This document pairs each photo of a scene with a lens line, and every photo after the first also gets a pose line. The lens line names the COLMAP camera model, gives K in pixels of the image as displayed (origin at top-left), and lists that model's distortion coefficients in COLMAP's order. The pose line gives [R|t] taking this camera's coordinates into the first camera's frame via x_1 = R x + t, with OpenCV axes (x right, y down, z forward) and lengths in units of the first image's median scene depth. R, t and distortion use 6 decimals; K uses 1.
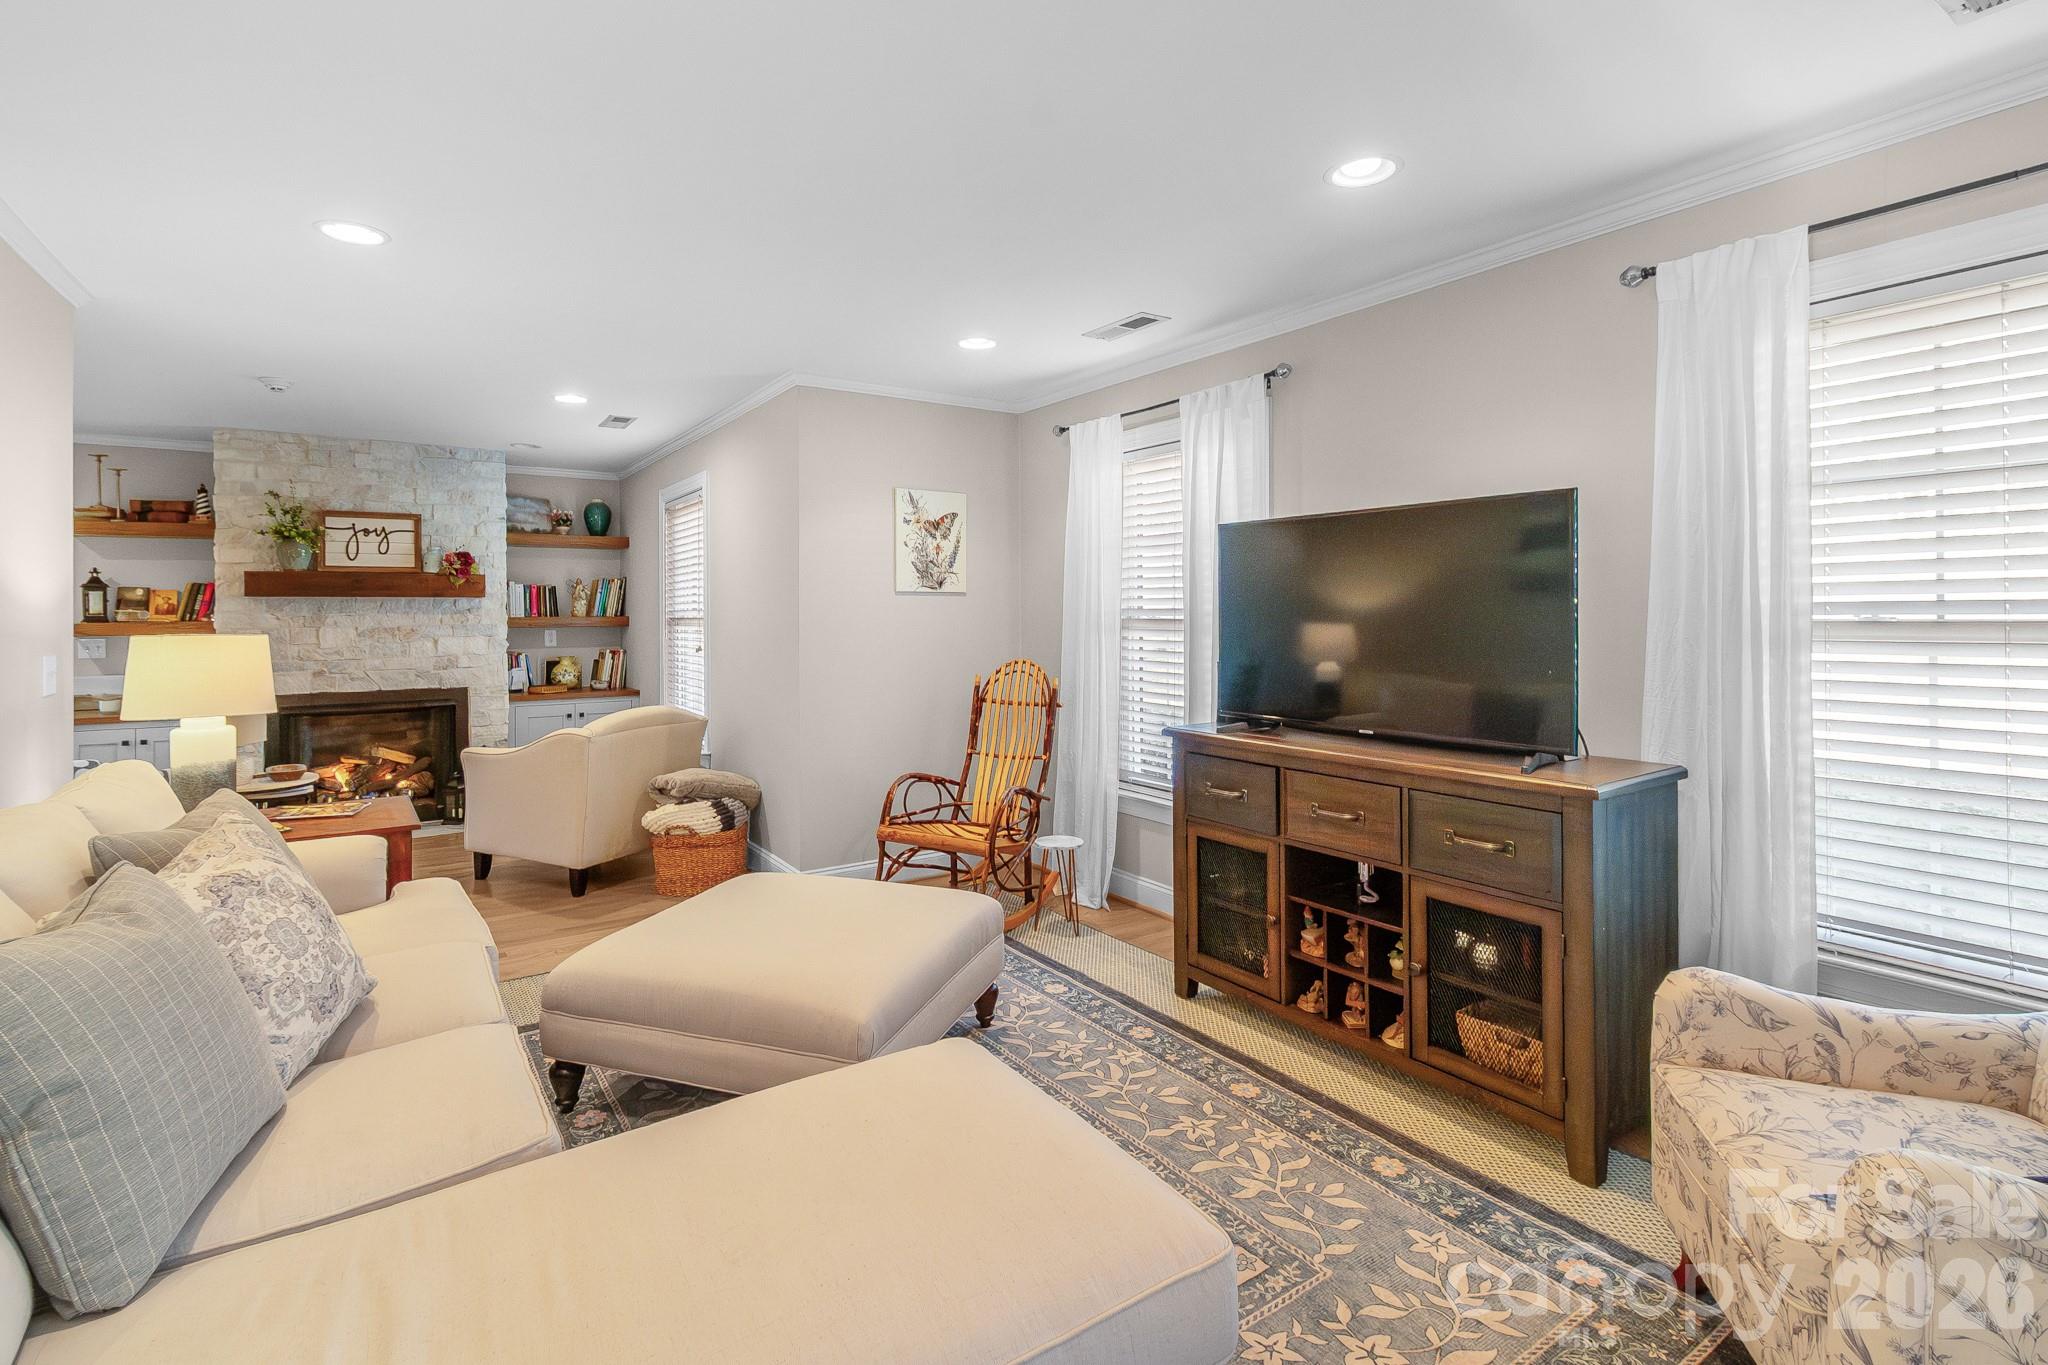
lens RADIAL K [[936.7, 0, 998.2], [0, 936.7, 613.4], [0, 0, 1]] dist [0.007322, -0.004052]
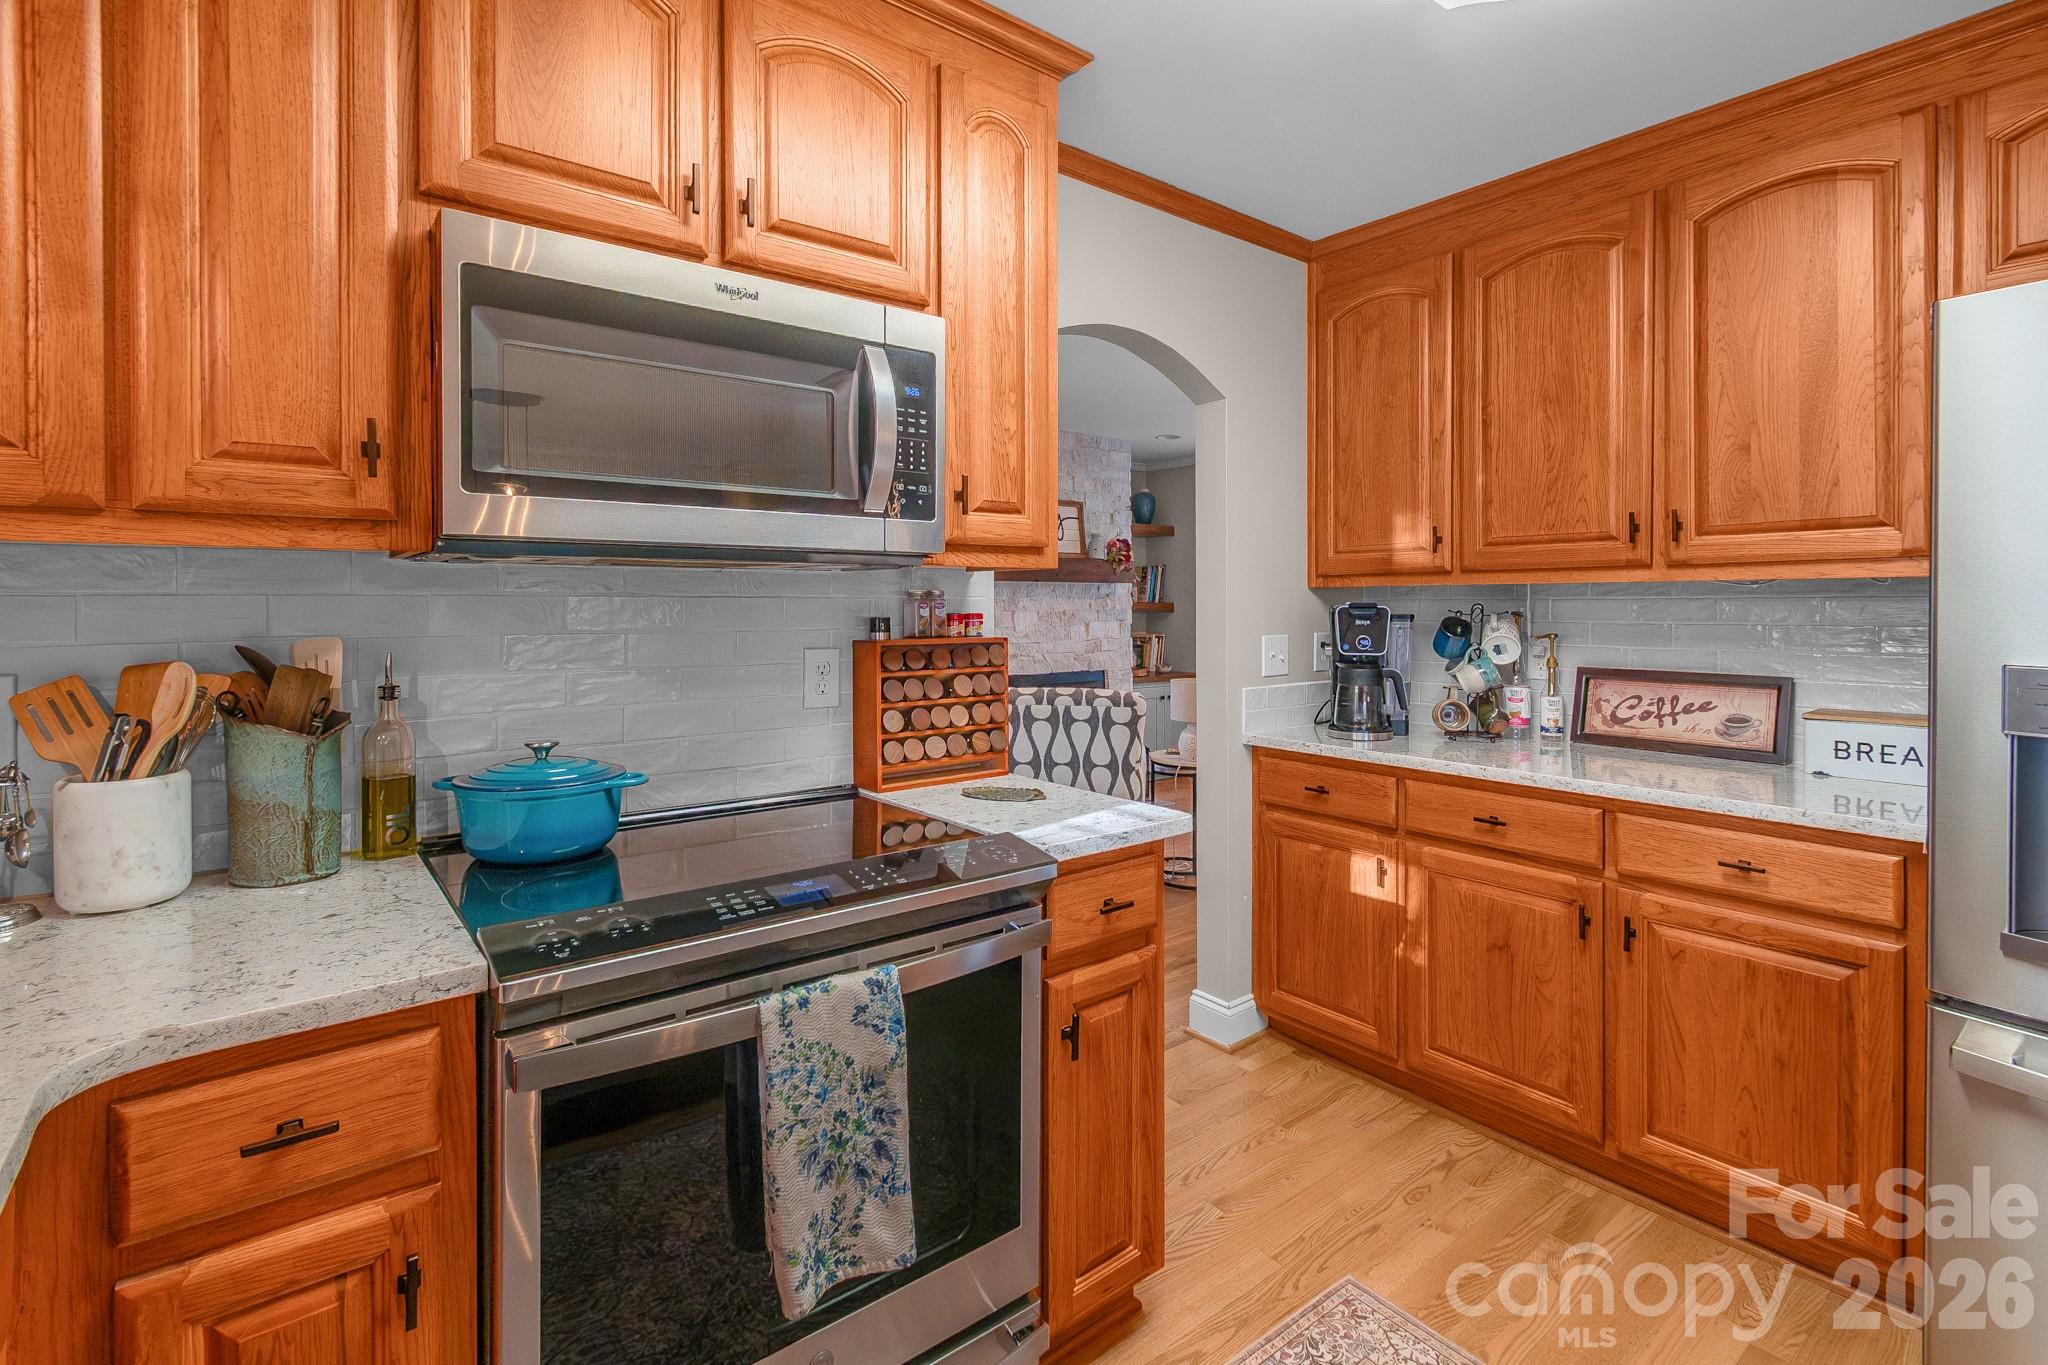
lens RADIAL K [[936.7, 0, 1011.1], [0, 936.7, 614.9], [0, 0, 1]] dist [0.007322, -0.004052]
pose [[0.995712, 0.003158, 0.092449, -0.814053], [-0.004186, 0.999932, 0.010928, 0.007304], [-0.092408, -0.011269, 0.995657, -0.020584]]
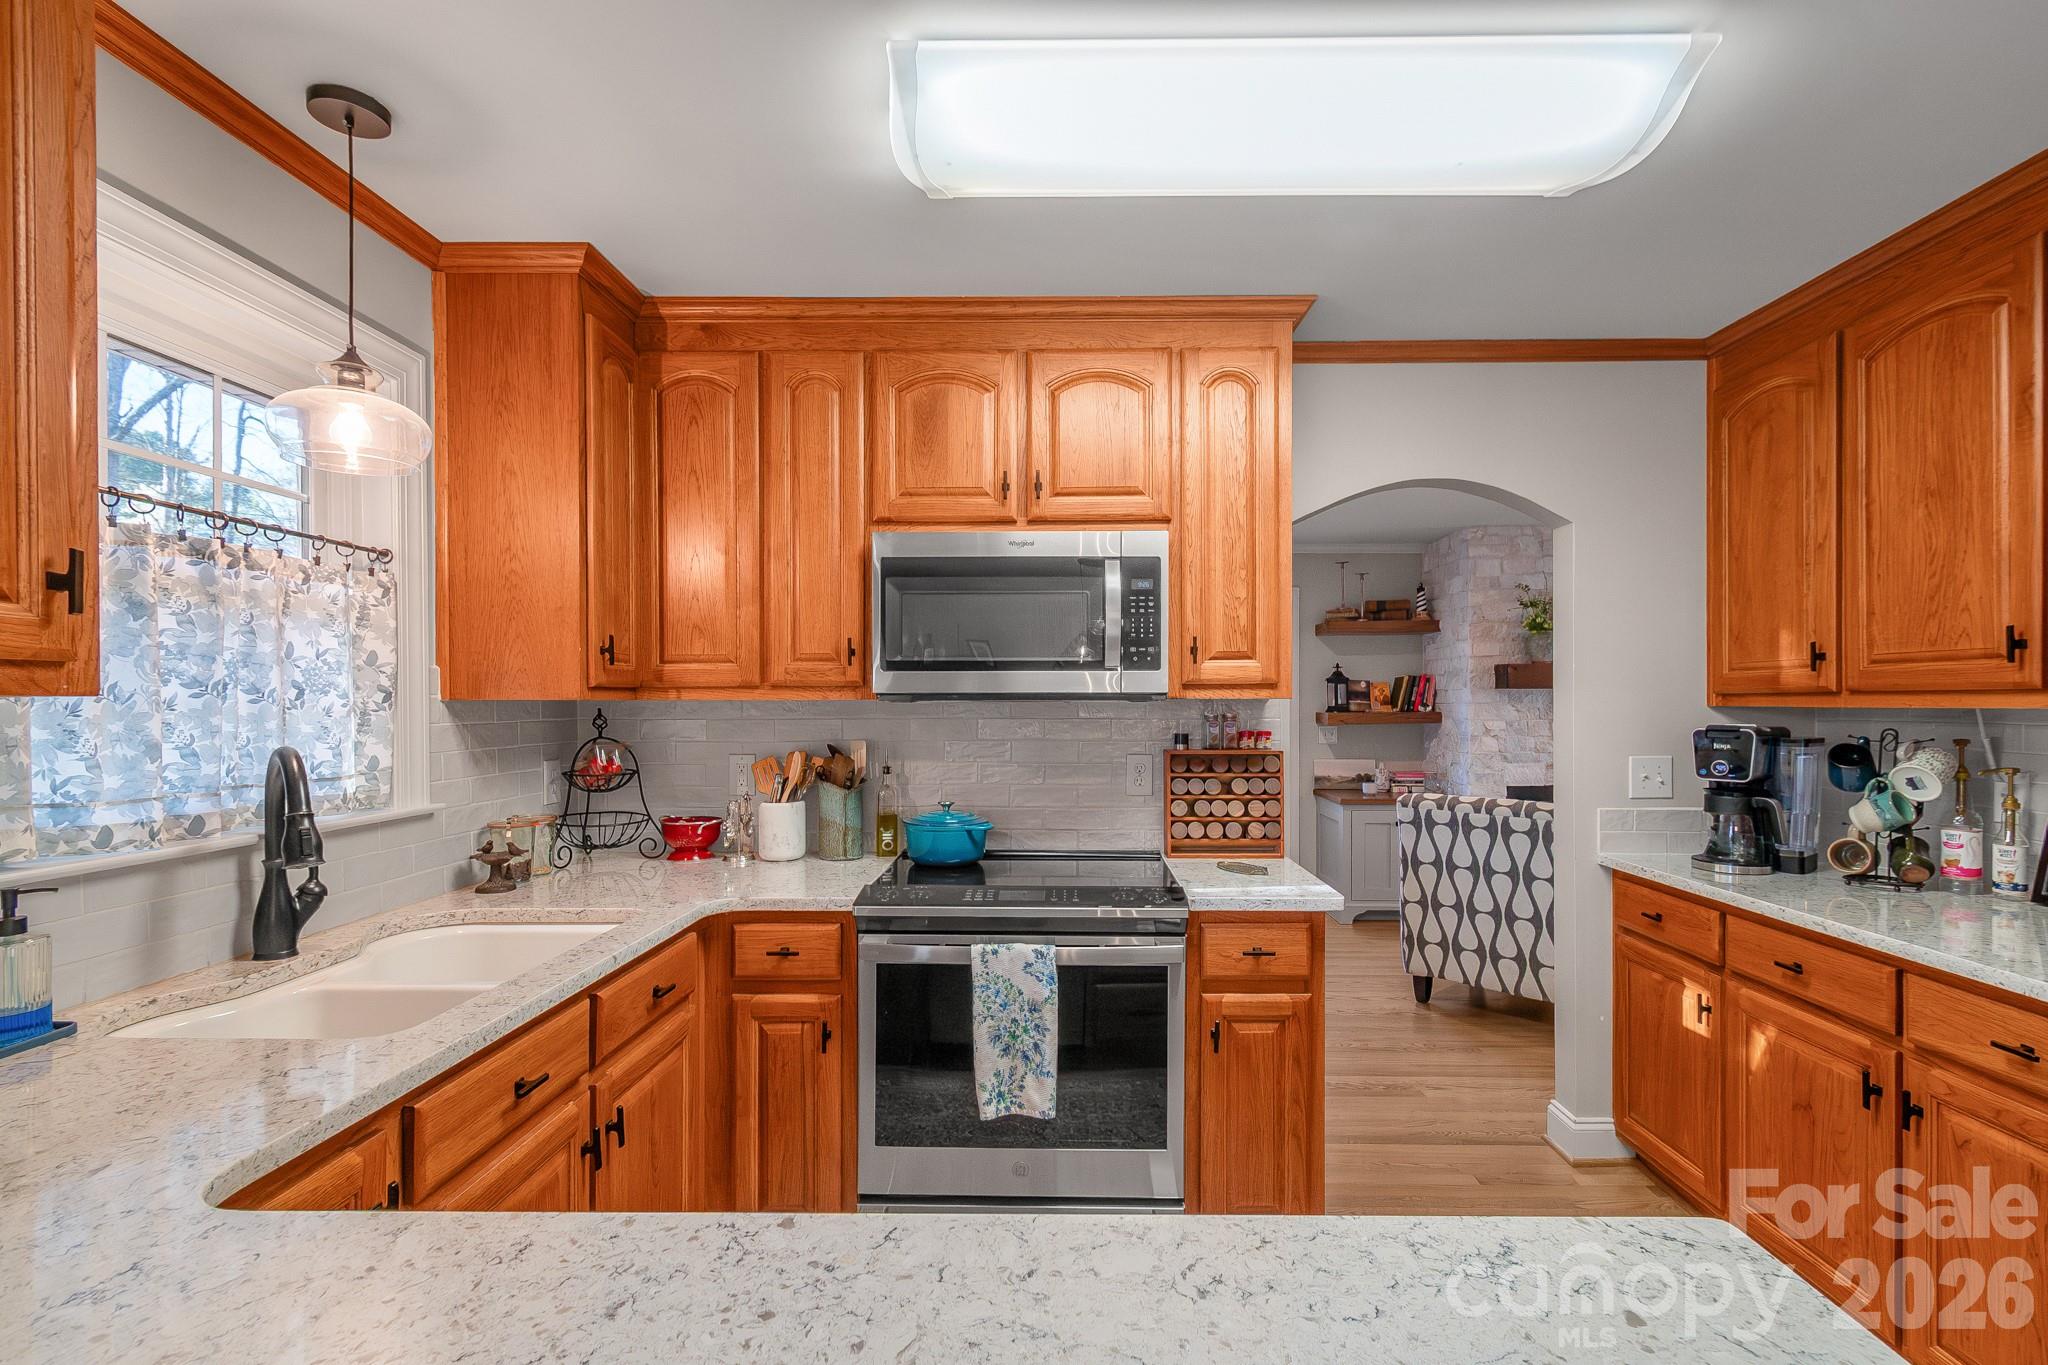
lens RADIAL K [[936.7, 0, 1071.4], [0, 936.7, 712.3], [0, 0, 1]] dist [0.007322, -0.004052]
pose [[0.834857, 0.011989, -0.550336, -0.608758], [-0.004438, 0.999877, 0.015050, -0.006057], [0.550449, -0.010122, 0.834807, -0.106043]]
